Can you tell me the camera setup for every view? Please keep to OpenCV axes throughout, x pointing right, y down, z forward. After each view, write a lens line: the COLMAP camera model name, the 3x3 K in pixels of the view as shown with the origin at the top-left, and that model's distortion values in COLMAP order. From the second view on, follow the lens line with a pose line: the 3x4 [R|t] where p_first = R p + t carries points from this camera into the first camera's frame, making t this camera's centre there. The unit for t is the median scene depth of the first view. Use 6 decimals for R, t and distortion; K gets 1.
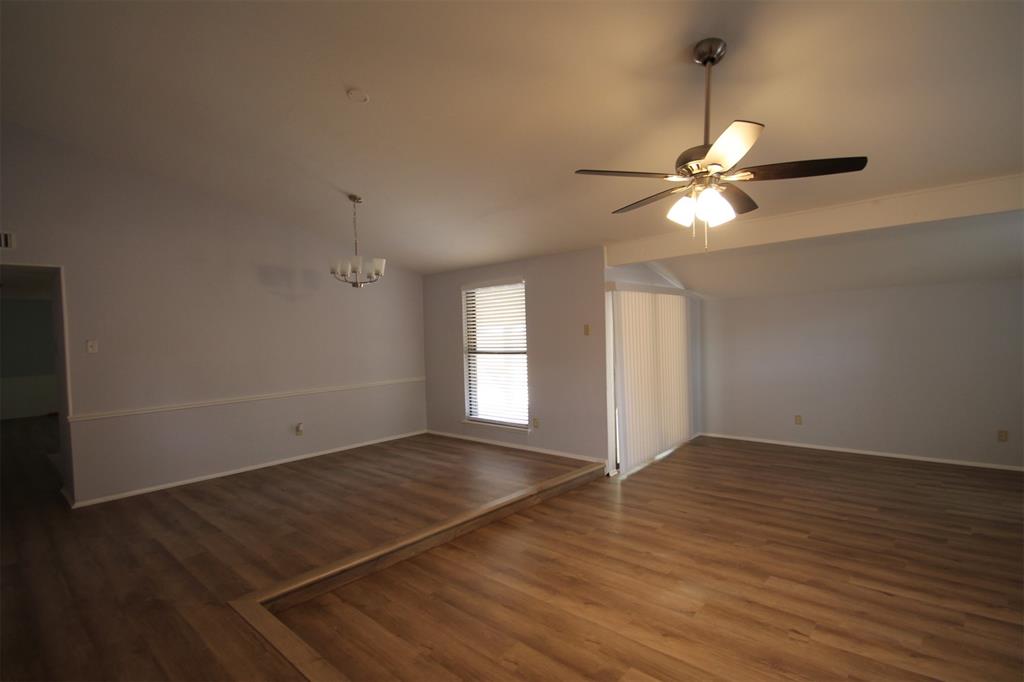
lens RADIAL K [[489.2, 0, 511.2], [0, 489.2, 343.3], [0, 0, 1]] dist [-0.021537, -0.000858]
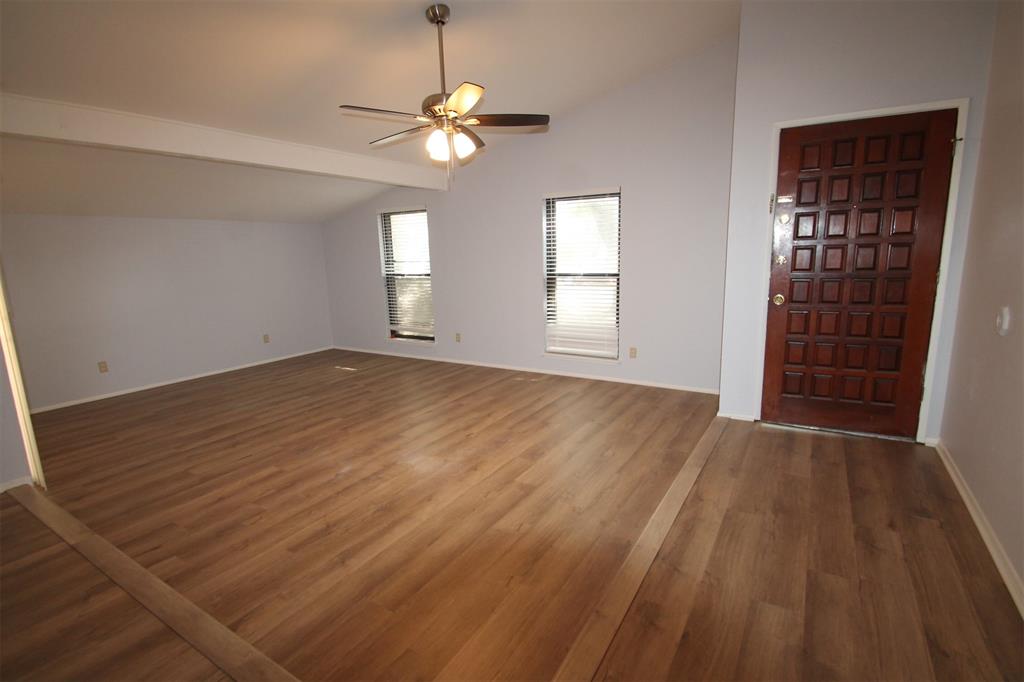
lens RADIAL K [[489.2, 0, 510.9], [0, 489.2, 340.0], [0, 0, 1]] dist [-0.021537, -0.000858]
pose [[-0.184210, -0.145227, 0.972099, -0.754964], [0.049665, 0.986385, 0.156772, 0.014813], [-0.981631, 0.077158, -0.174489, 0.833067]]
